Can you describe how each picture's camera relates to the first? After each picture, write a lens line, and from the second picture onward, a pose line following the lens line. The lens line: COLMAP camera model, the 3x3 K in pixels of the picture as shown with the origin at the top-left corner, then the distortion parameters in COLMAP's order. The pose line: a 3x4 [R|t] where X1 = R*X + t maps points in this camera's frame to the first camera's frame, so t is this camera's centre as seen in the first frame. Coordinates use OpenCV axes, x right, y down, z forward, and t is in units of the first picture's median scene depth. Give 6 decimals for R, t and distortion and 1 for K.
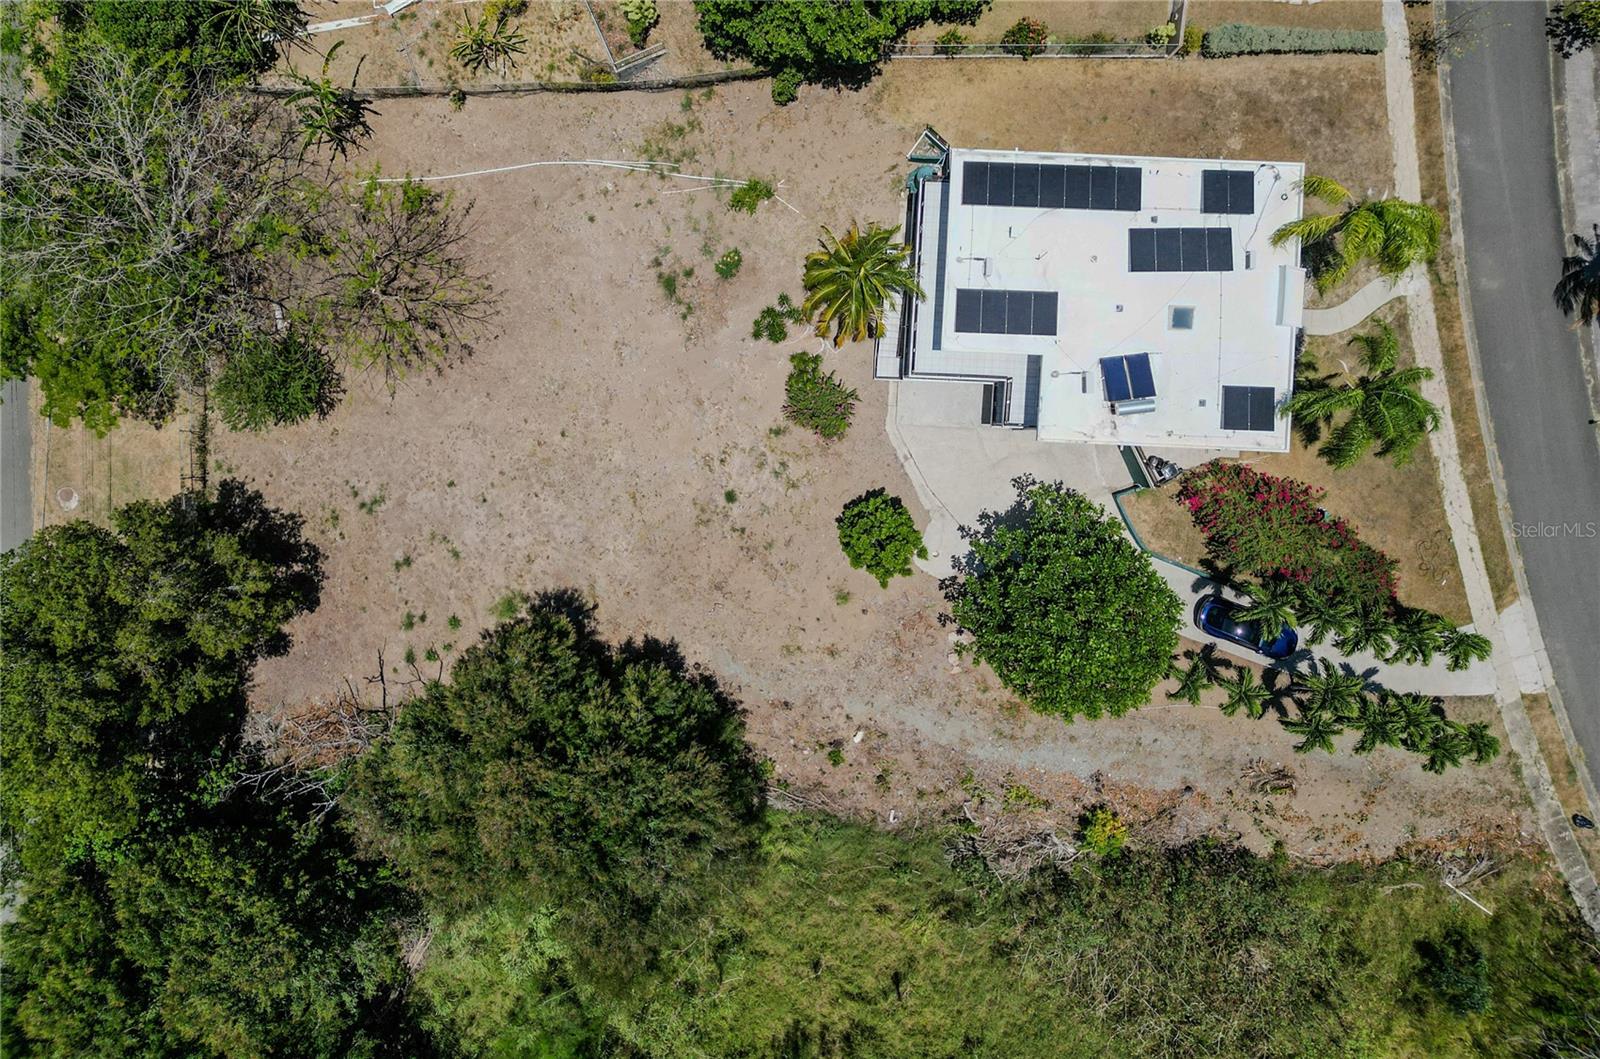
lens RADIAL K [[1266.7, 0, 857.8], [0, 1266.7, 483.3], [0, 0, 1]] dist [0.009812, 0.002360]
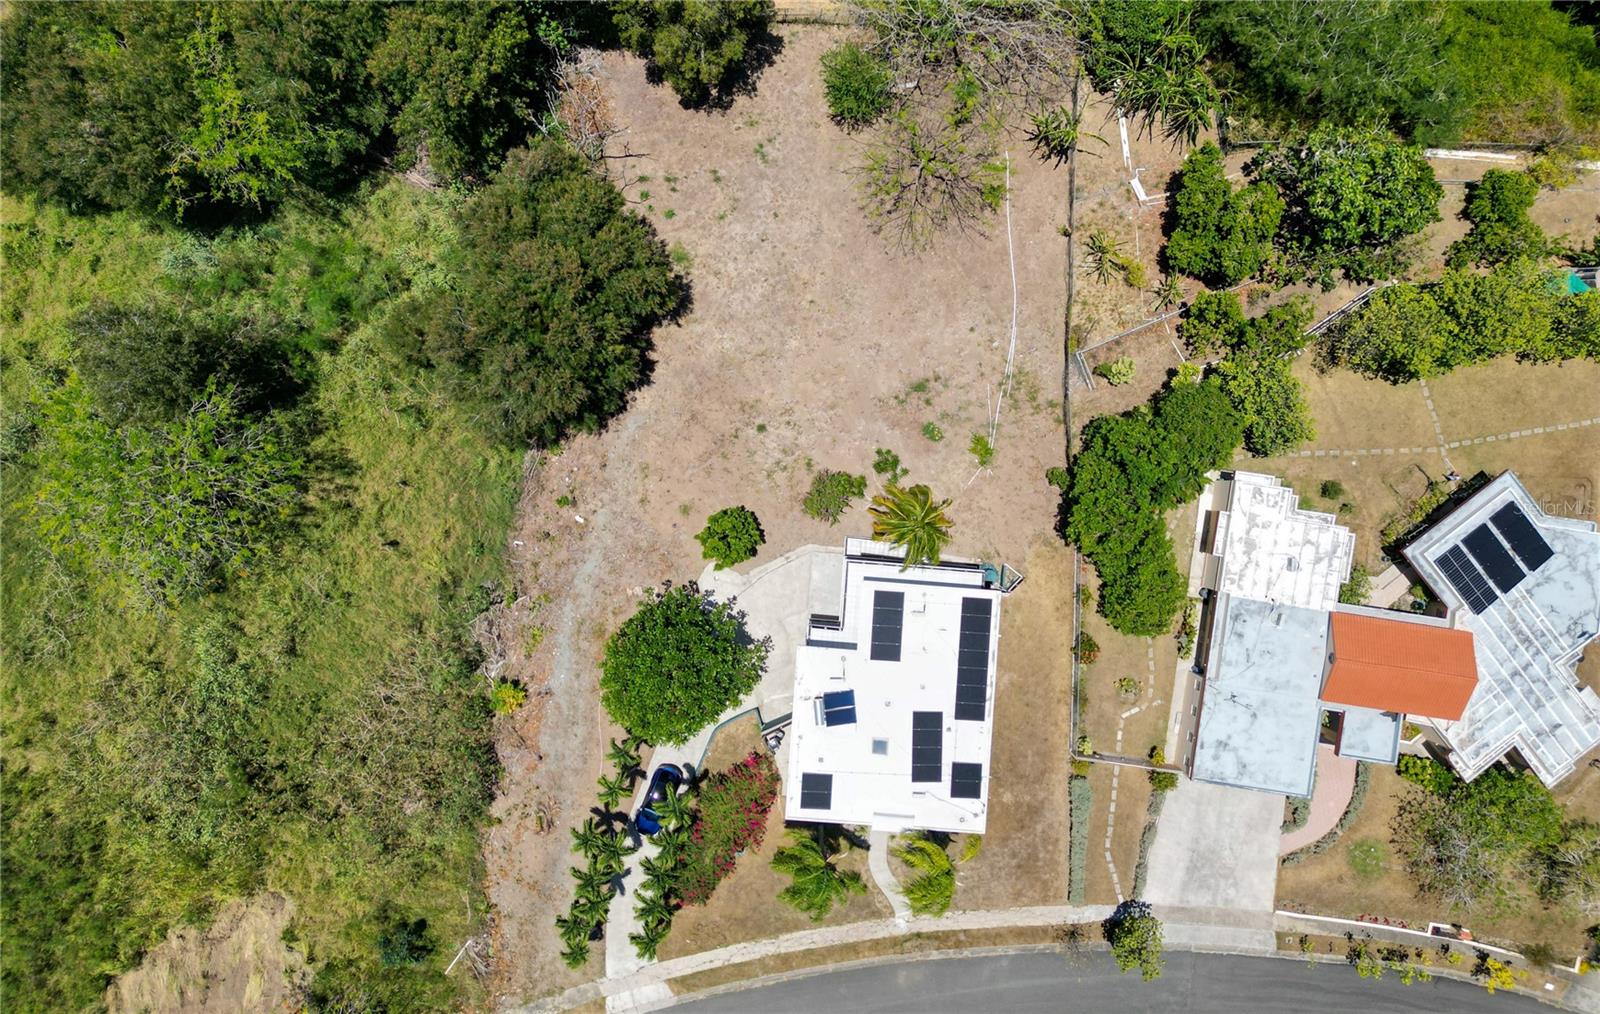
lens RADIAL K [[1076.0, 0, 800.0], [0, 1076.0, 507.0], [0, 0, 1]] dist [0.027280, 0.000330]
pose [[-0.024396, 0.999425, -0.023537, 0.010341], [-0.999201, -0.025123, -0.031088, 0.004069], [-0.031661, 0.022760, 0.999239, -0.167156]]
